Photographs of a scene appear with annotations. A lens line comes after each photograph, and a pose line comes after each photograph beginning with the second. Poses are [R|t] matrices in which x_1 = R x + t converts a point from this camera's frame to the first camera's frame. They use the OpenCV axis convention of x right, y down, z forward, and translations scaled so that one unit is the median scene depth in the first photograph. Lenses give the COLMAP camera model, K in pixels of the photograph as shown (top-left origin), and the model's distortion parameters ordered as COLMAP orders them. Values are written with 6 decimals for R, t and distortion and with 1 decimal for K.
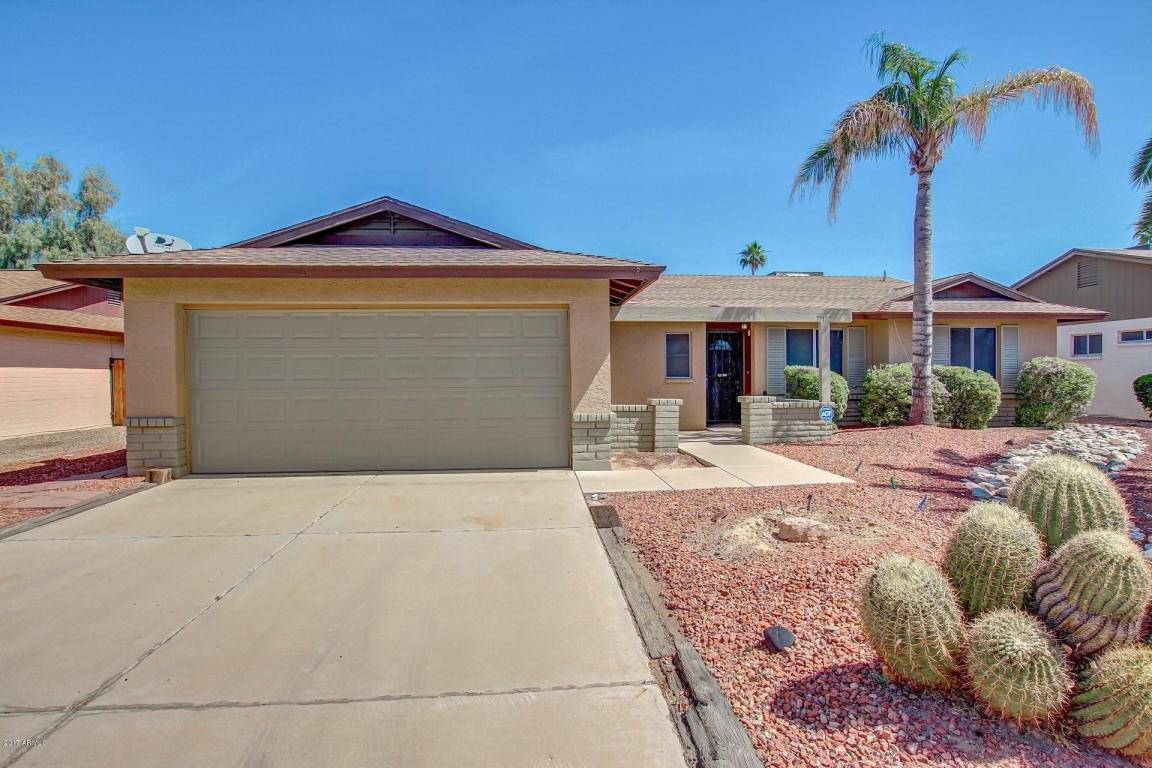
lens RADIAL K [[578.3, 0, 576.4], [0, 578.3, 384.5], [0, 0, 1]] dist [-0.022745, 0.001249]
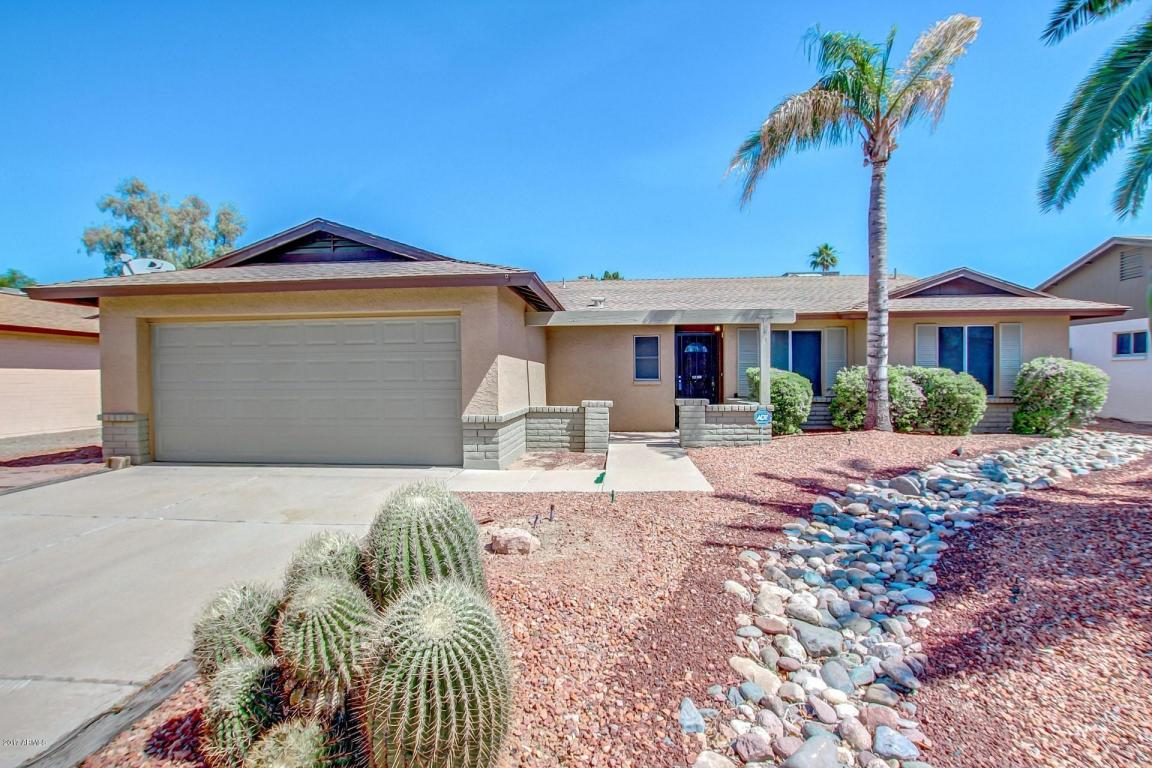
lens RADIAL K [[535.7, 0, 574.3], [0, 535.7, 386.6], [0, 0, 1]] dist [-0.024077, 0.000479]
pose [[0.985494, 0.004173, -0.169657, 0.266152], [-0.003221, 0.999977, 0.005889, -0.005636], [0.169677, -0.005257, 0.985486, 0.053407]]
